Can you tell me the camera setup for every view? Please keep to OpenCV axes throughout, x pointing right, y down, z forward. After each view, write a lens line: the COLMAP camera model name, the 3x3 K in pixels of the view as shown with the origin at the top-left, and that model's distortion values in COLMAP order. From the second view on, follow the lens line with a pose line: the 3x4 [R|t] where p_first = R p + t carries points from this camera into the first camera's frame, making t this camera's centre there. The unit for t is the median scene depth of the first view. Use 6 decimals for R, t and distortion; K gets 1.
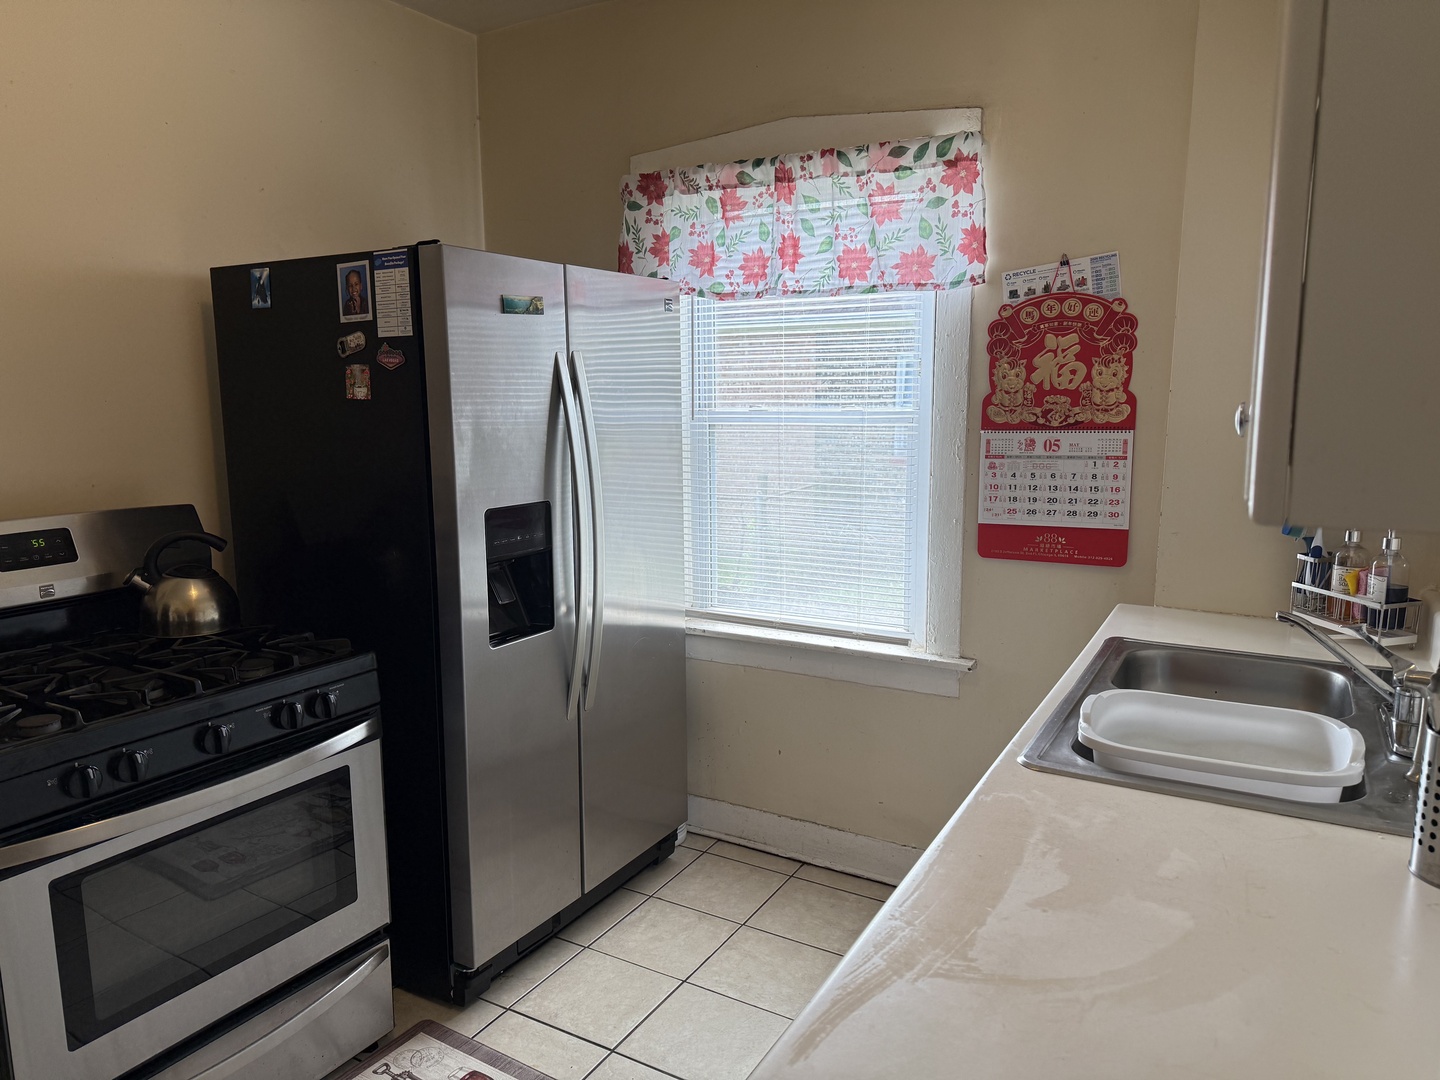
lens RADIAL K [[1010.5, 0, 720.0], [0, 1010.5, 577.0], [0, 0, 1]] dist [0.040311, -0.049495]
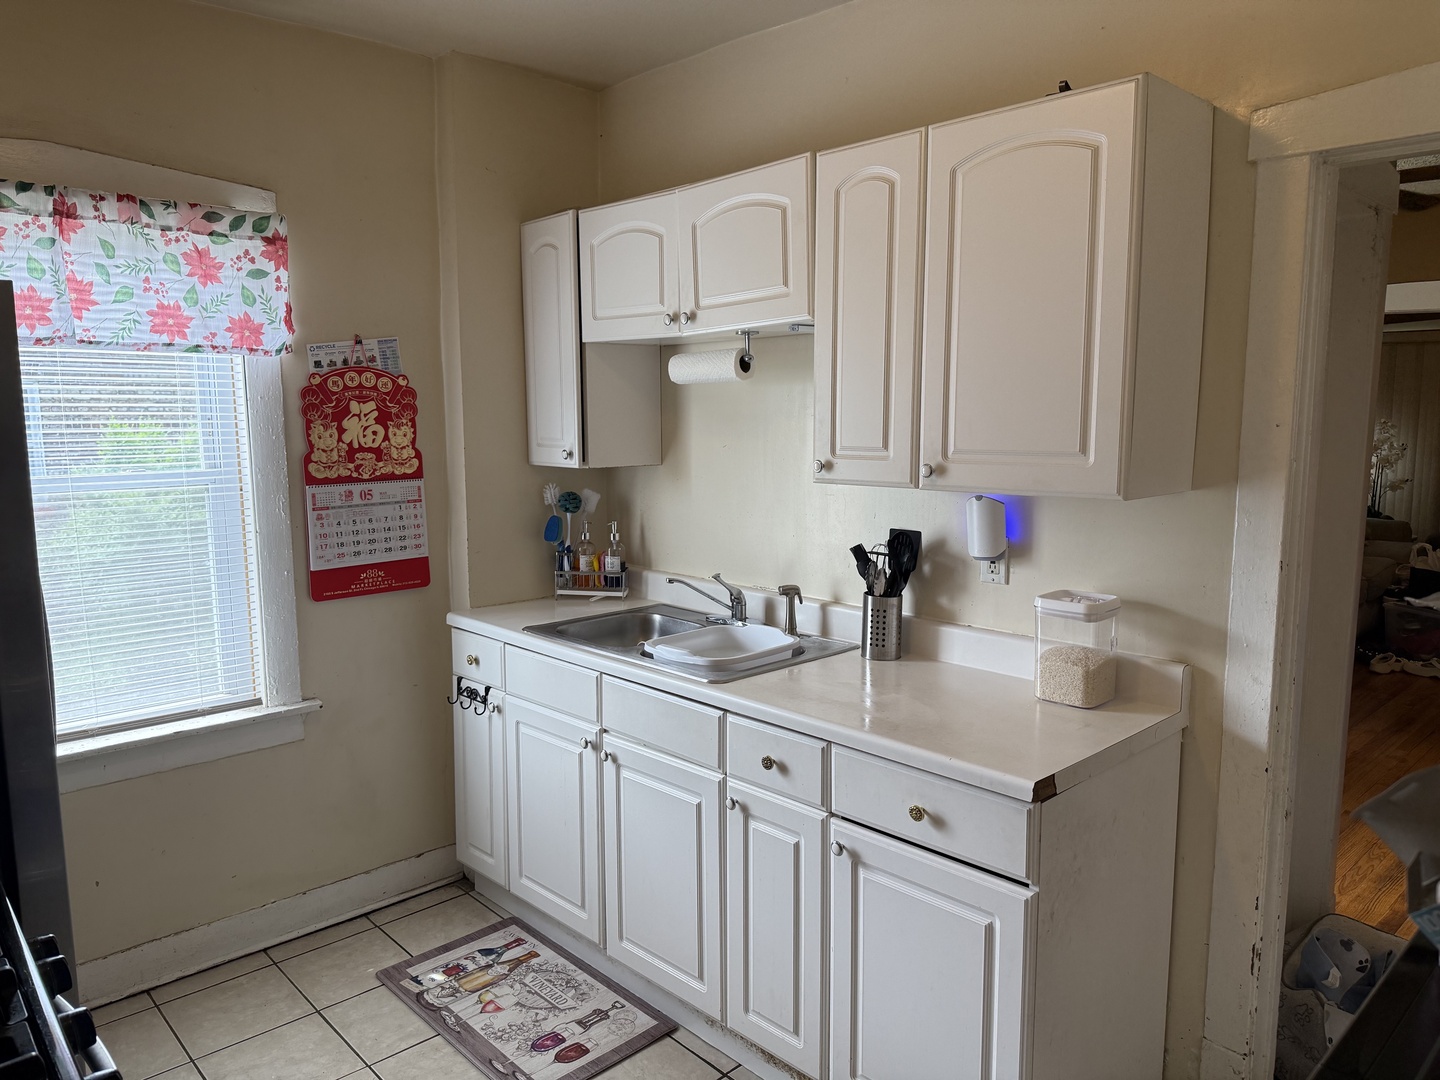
lens RADIAL K [[1010.5, 0, 723.2], [0, 1010.5, 543.6], [0, 0, 1]] dist [0.040311, -0.049495]
pose [[0.304765, -0.118487, 0.945029, -0.652700], [0.168040, 0.983355, 0.069101, -0.086049], [-0.937486, 0.137743, 0.319603, 0.249784]]
